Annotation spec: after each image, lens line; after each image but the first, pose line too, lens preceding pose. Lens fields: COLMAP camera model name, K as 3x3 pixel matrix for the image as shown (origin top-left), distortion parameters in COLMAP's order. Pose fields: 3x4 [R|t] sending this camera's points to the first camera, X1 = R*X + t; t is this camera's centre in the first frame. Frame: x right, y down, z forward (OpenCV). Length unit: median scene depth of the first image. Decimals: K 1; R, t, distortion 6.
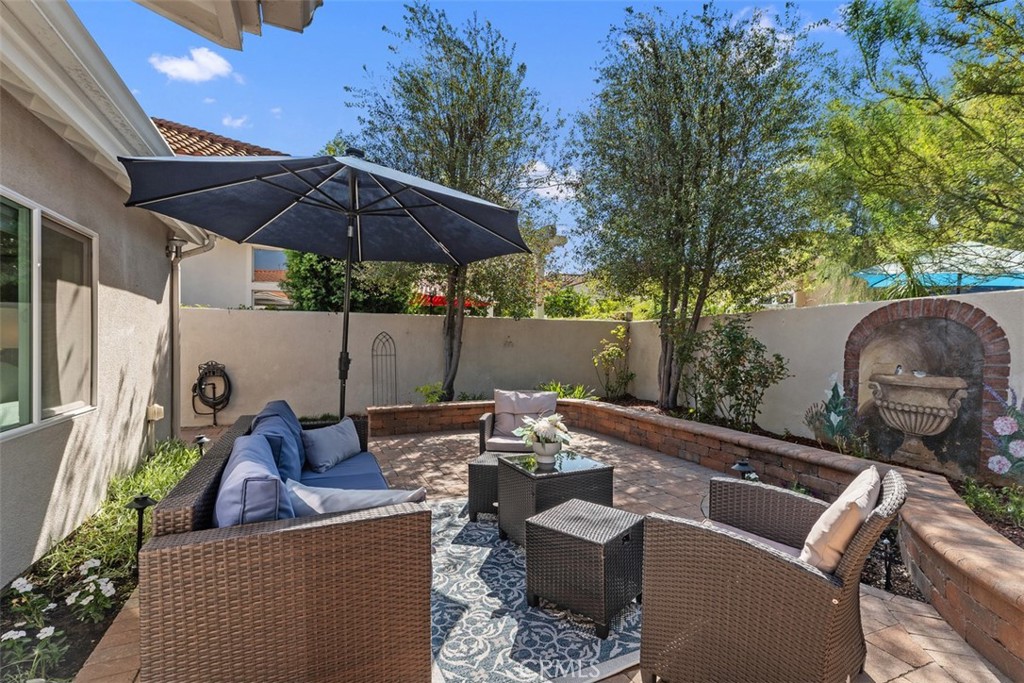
lens RADIAL K [[467.7, 0, 529.3], [0, 467.7, 346.2], [0, 0, 1]] dist [0.006879, 0.002294]
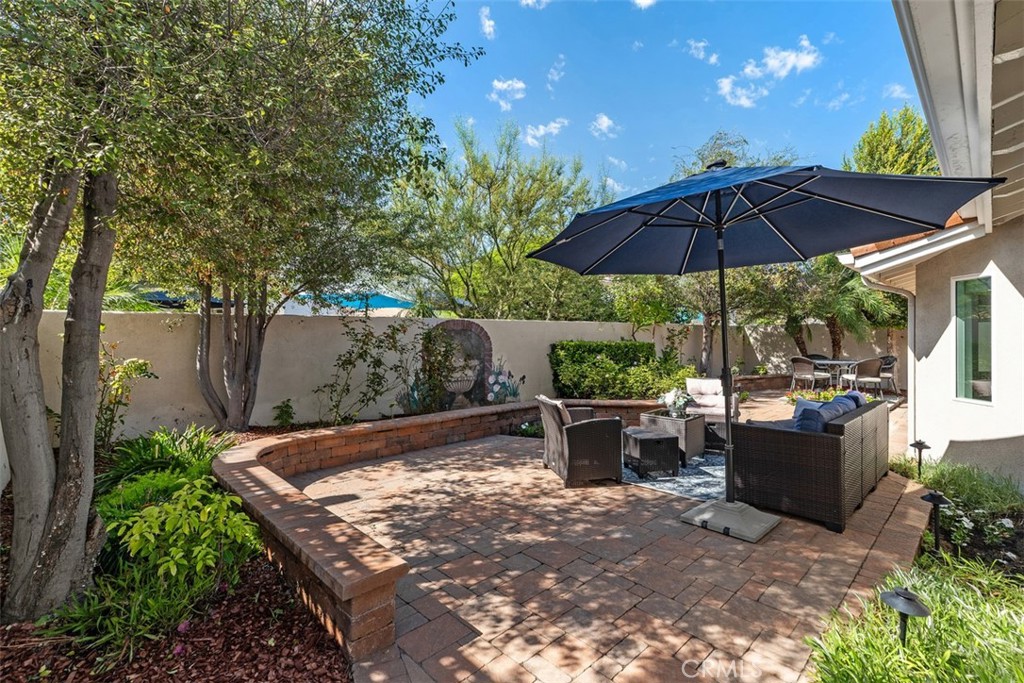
lens RADIAL K [[467.7, 0, 507.4], [0, 467.7, 334.4], [0, 0, 1]] dist [0.006879, 0.002294]
pose [[-0.313610, -0.006659, 0.949529, -0.693038], [0.003061, 0.999963, 0.008024, -0.038954], [-0.949547, 0.005423, -0.313578, 0.993266]]
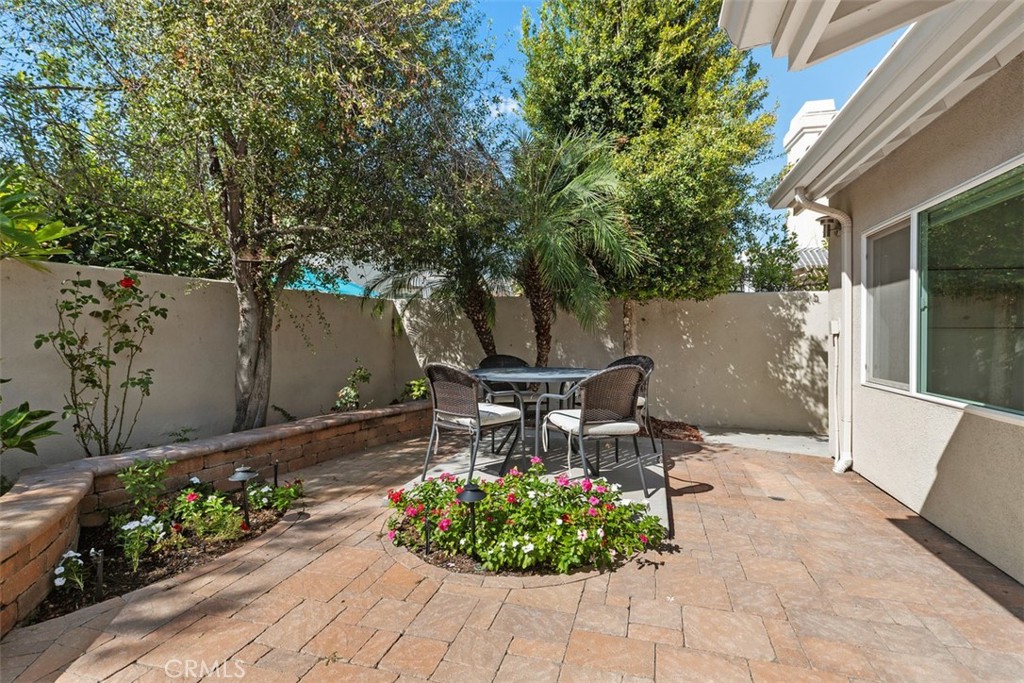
lens RADIAL K [[499.0, 0, 513.4], [0, 499.0, 339.1], [0, 0, 1]] dist [-0.000347, -0.000004]
pose [[-0.748965, -0.015066, 0.662438, -0.283351], [-0.004758, 0.999838, 0.017361, -0.010014], [-0.662592, 0.009851, -0.748915, 0.423670]]
